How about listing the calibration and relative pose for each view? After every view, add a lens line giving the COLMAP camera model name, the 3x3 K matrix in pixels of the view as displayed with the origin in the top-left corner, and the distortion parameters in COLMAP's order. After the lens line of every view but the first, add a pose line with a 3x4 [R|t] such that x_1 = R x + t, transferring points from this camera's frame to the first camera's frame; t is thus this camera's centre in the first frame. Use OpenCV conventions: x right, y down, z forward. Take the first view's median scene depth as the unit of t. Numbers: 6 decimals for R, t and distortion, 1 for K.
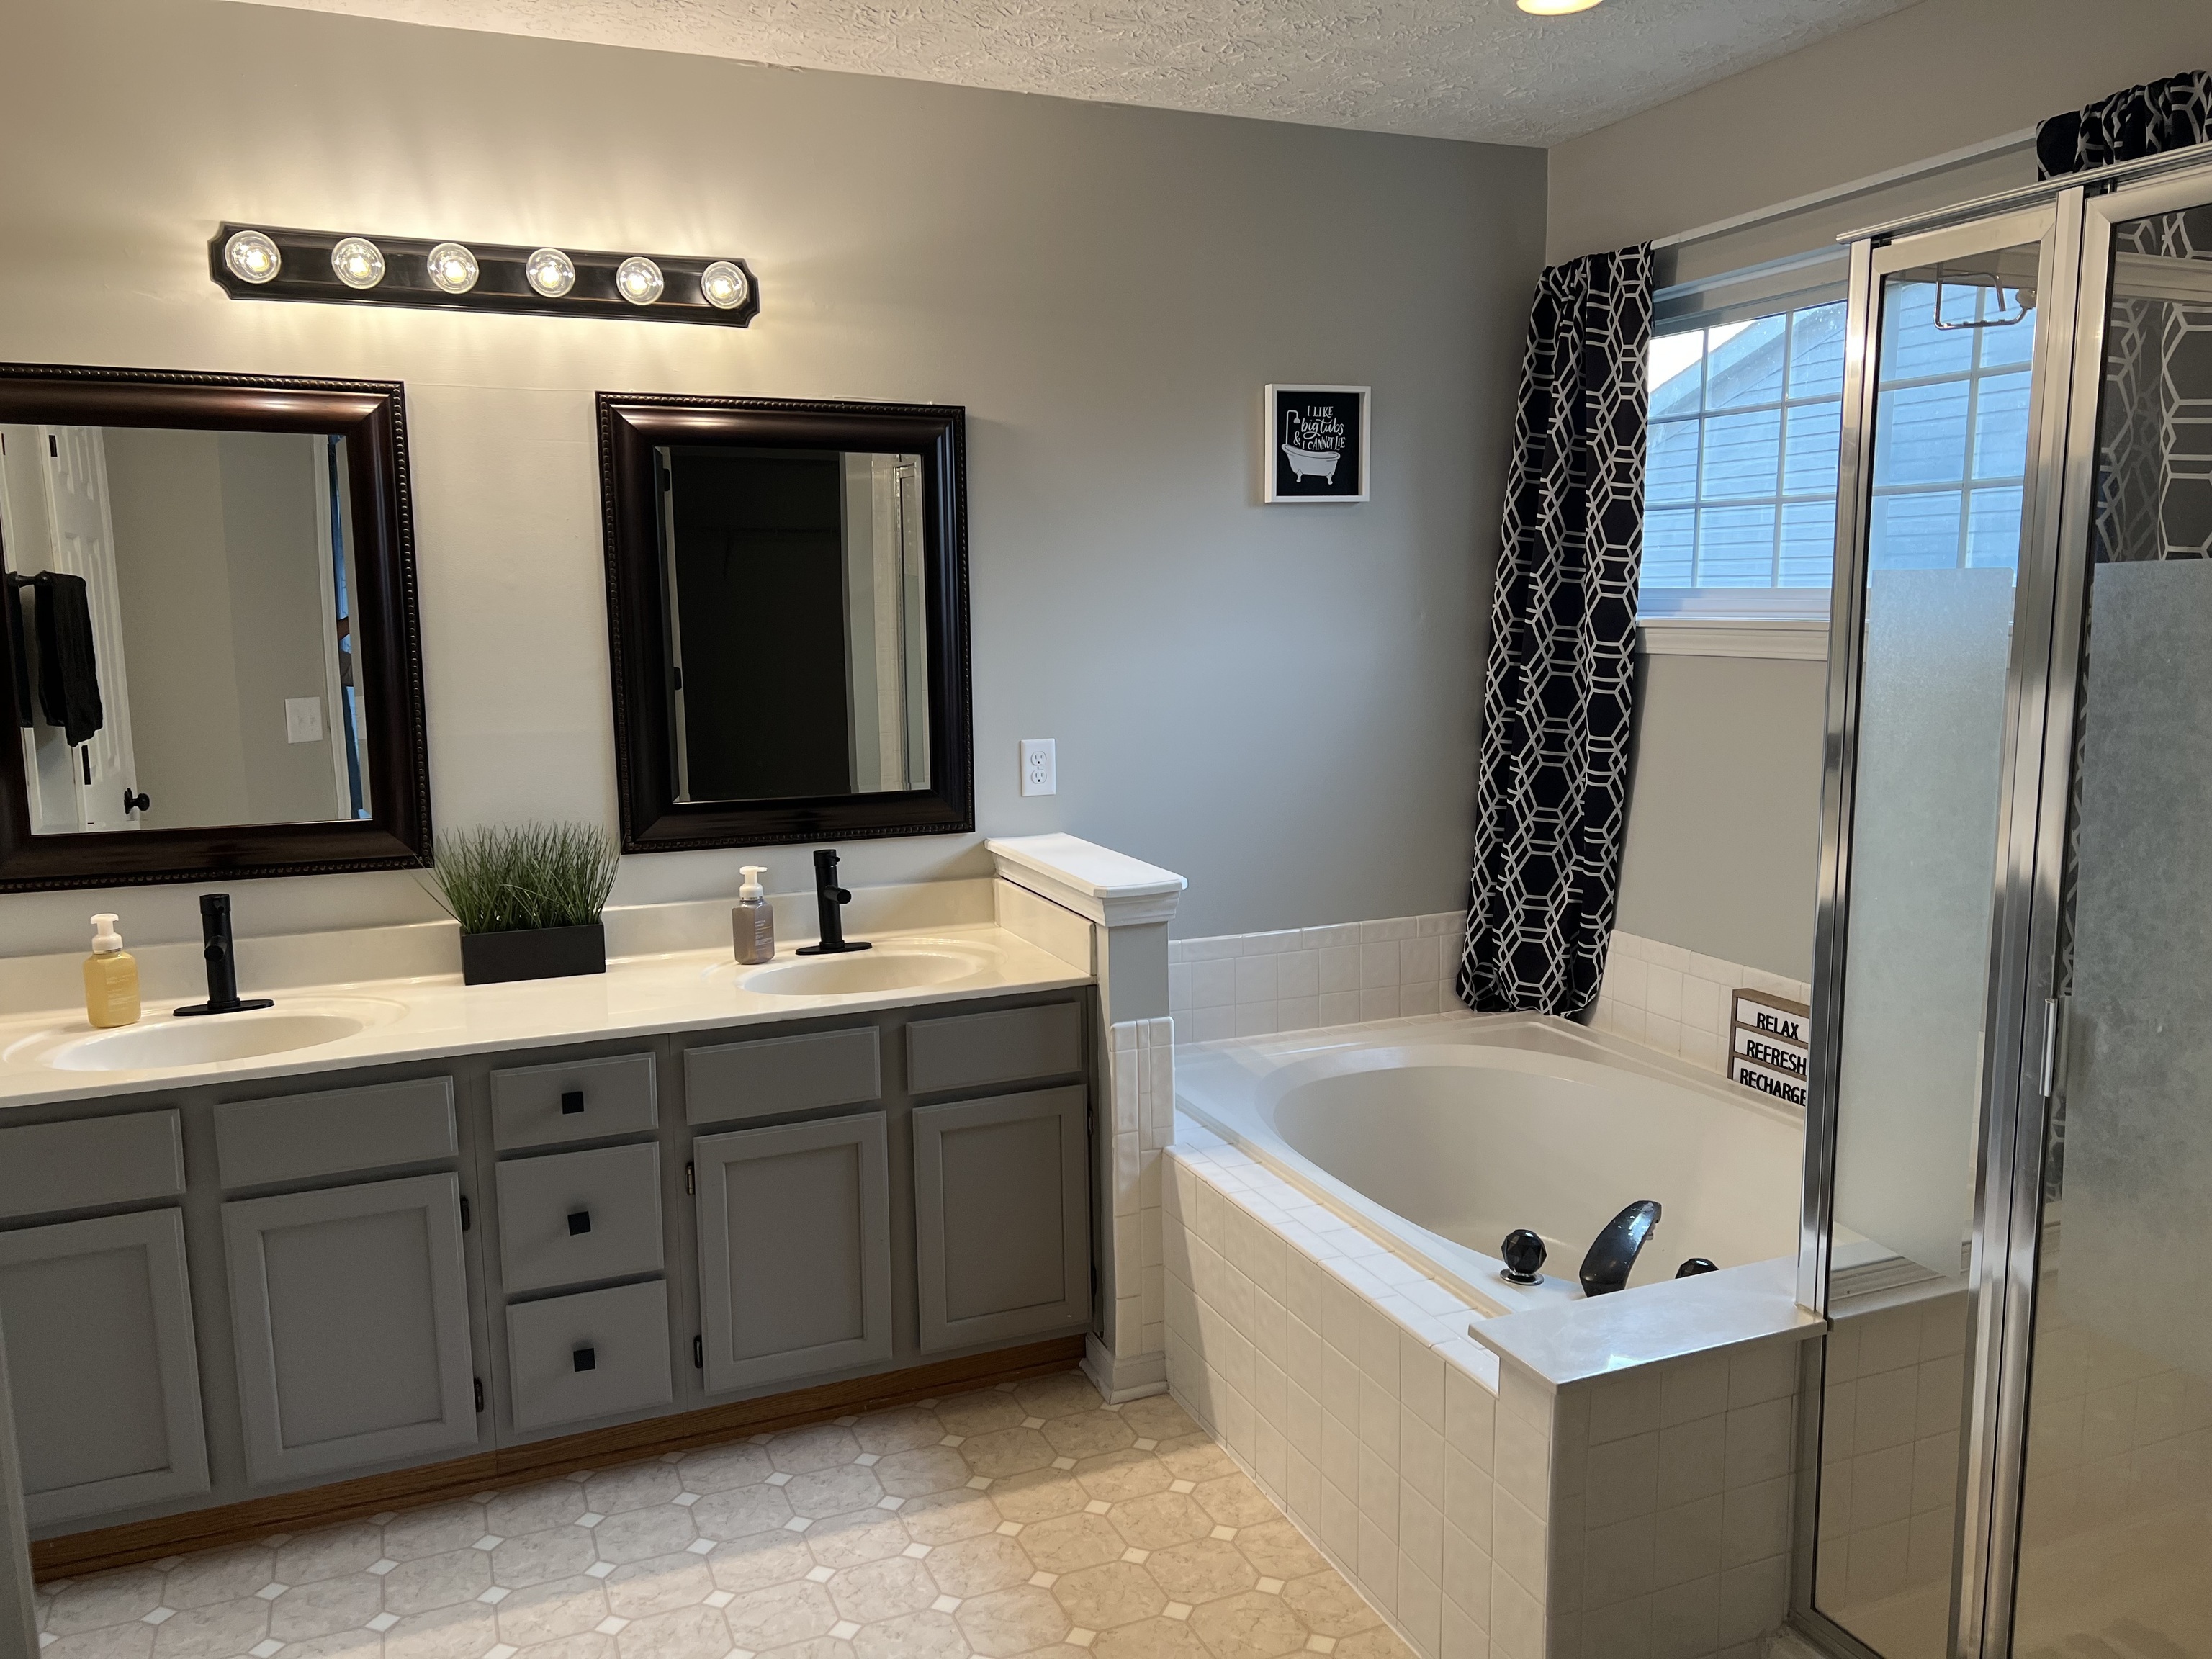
lens RADIAL K [[1654.7, 0, 1112.7], [0, 1654.7, 815.6], [0, 0, 1]] dist [0.076594, -0.076832]
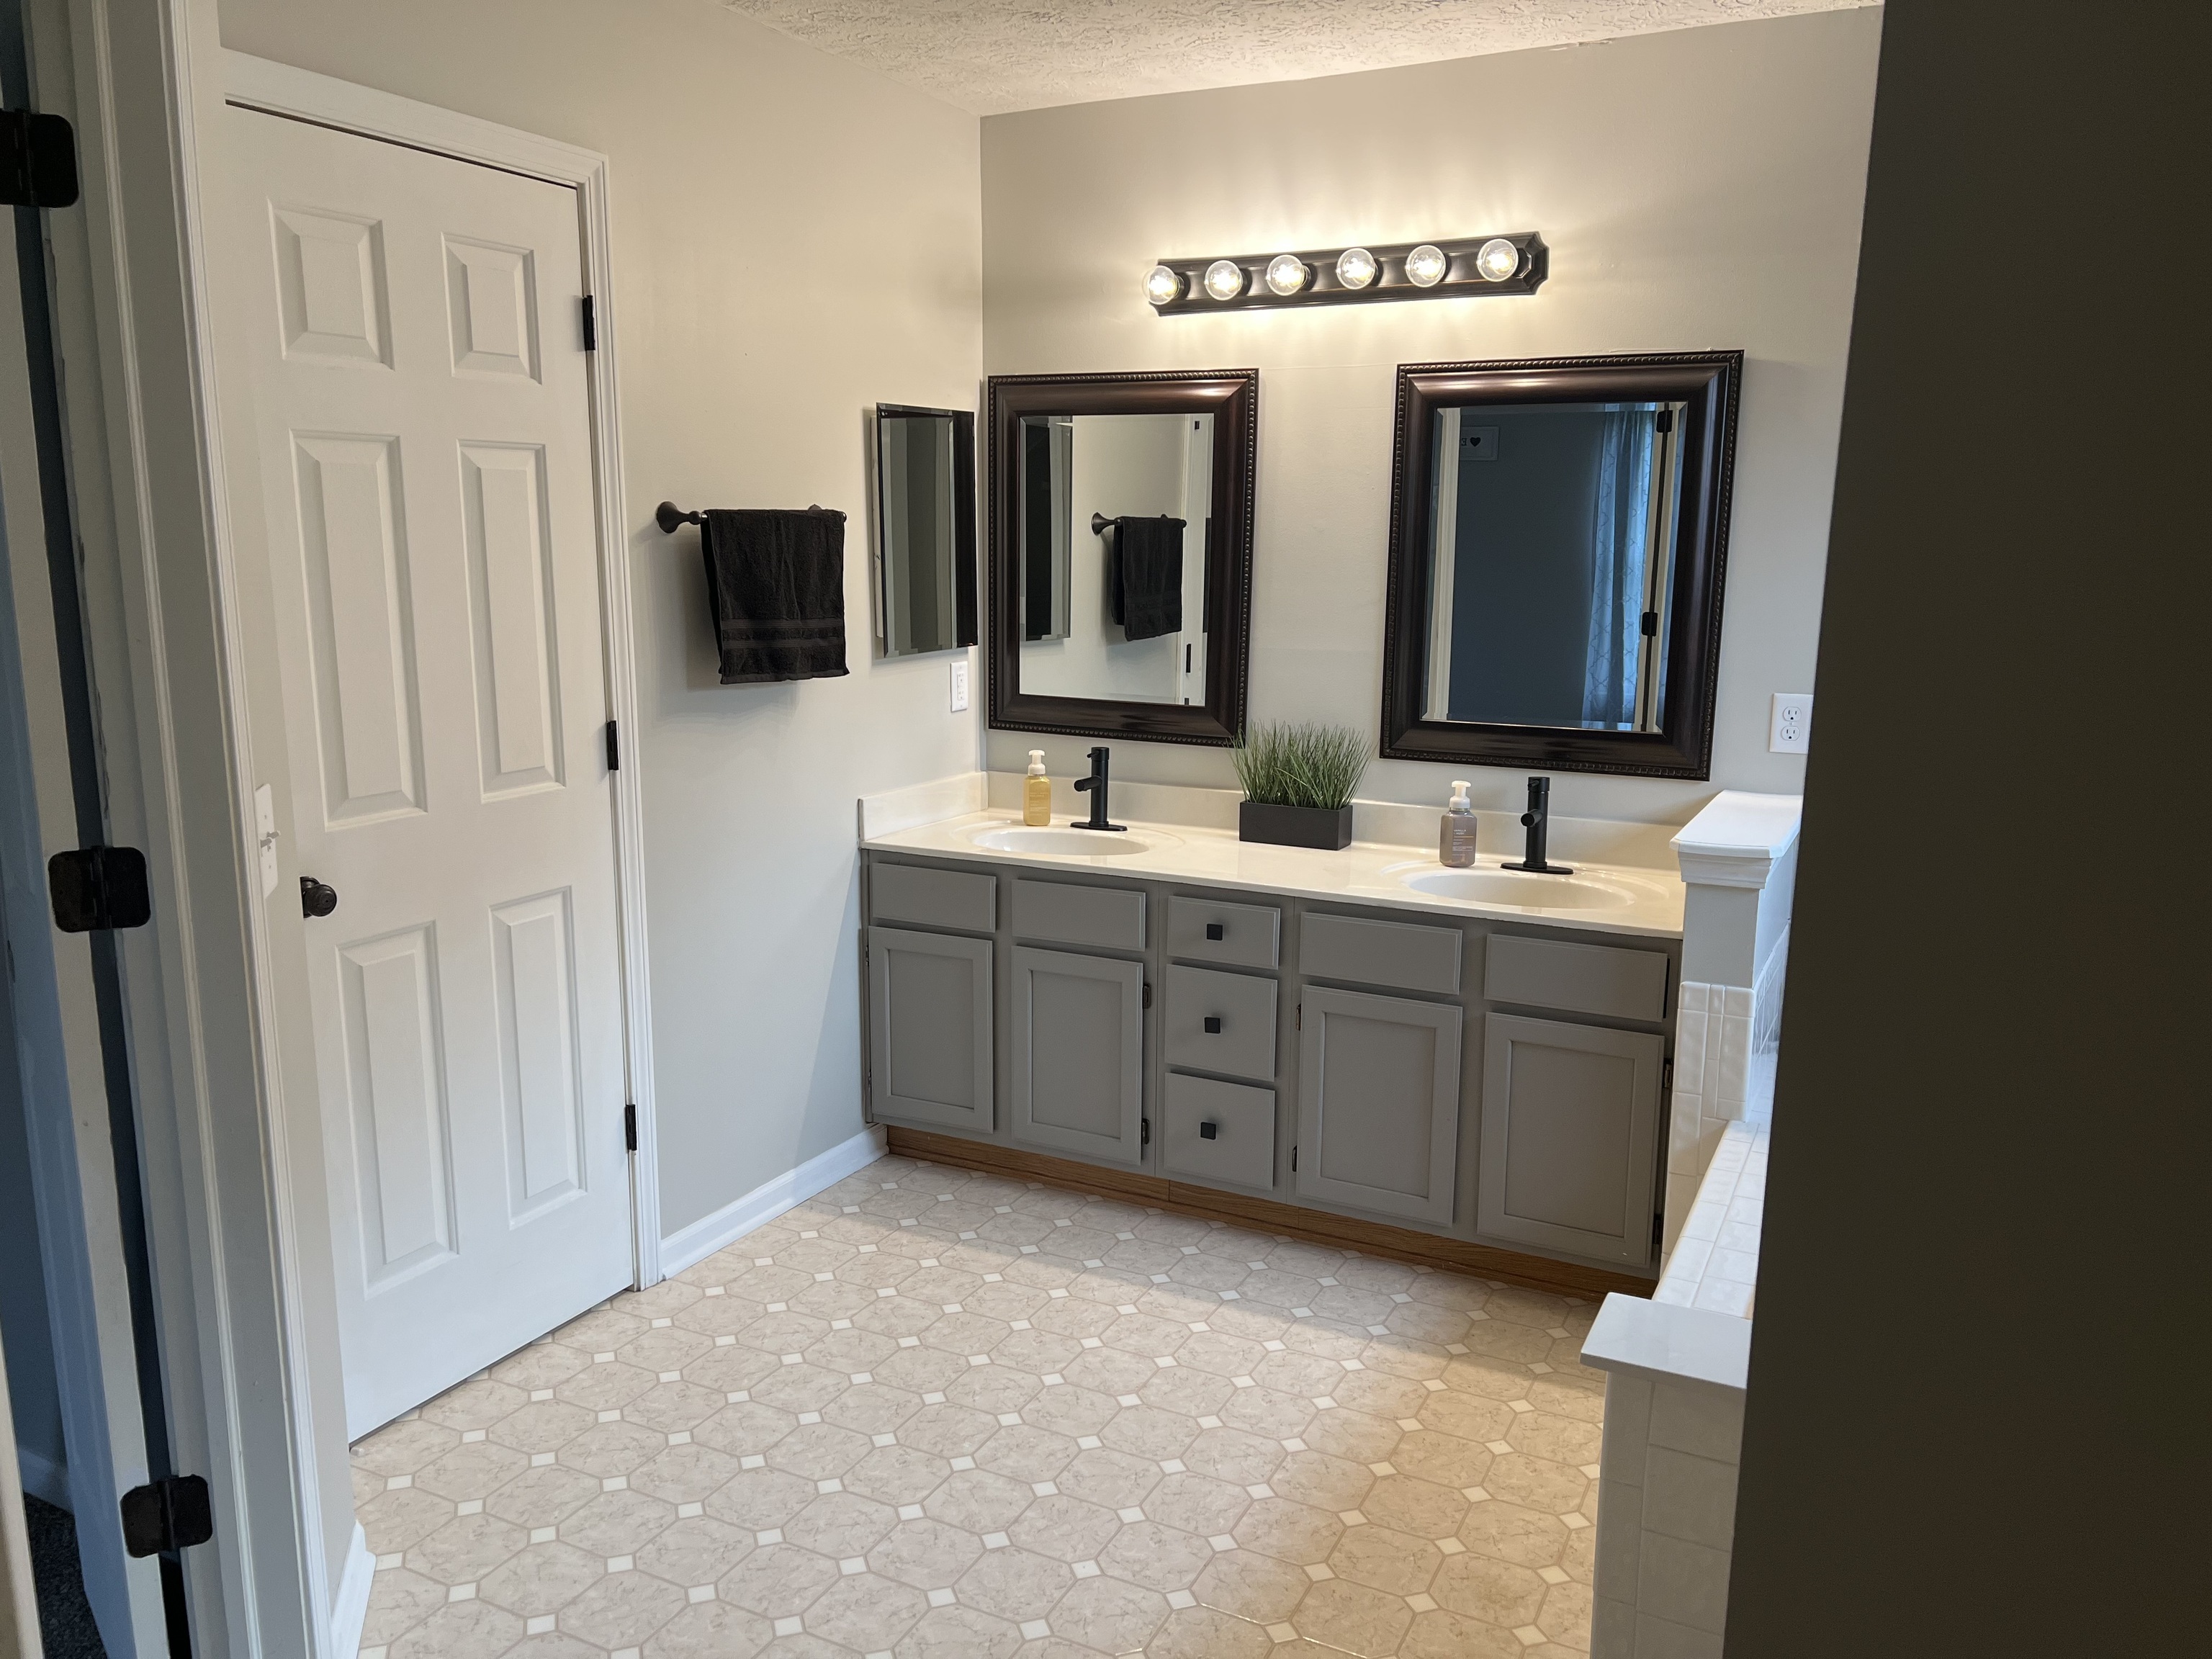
lens RADIAL K [[1591.7, 0, 1106.0], [0, 1591.7, 829.5], [0, 0, 1]] dist [0.130429, -0.324017]
pose [[0.657054, 0.148997, -0.738972, 0.471263], [-0.120289, 0.988435, 0.092341, -0.009138], [0.744184, 0.028218, 0.667378, 0.102375]]
